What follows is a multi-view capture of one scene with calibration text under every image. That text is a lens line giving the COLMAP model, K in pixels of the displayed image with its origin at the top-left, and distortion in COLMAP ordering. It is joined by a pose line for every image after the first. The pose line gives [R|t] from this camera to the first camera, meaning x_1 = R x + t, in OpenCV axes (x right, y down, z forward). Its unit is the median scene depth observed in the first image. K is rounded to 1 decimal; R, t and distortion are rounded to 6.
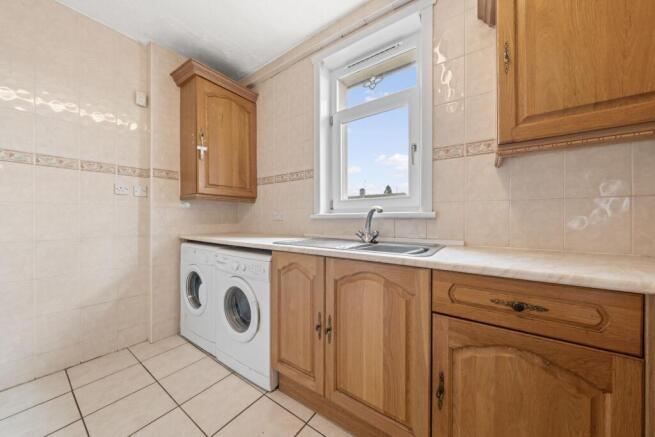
lens RADIAL K [[225.5, 0, 330.2], [0, 225.5, 219.3], [0, 0, 1]] dist [-0.000743, 0.000024]
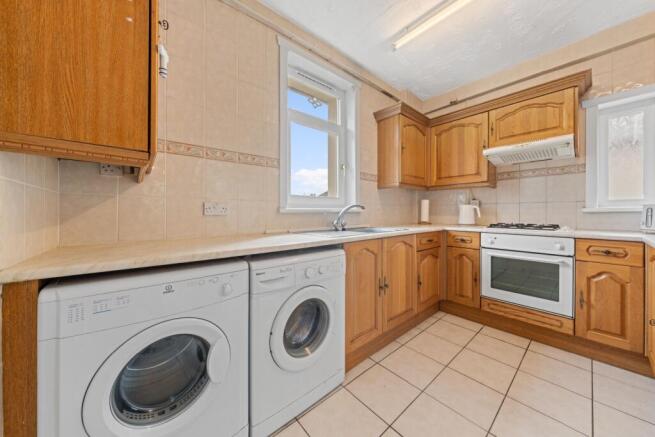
lens RADIAL K [[225.5, 0, 332.7], [0, 225.5, 213.5], [0, 0, 1]] dist [-0.000743, 0.000024]
pose [[0.241494, -0.001799, 0.970401, -1.006851], [0.004365, 0.999990, 0.000767, -0.000338], [-0.970392, 0.004051, 0.241500, 0.628180]]
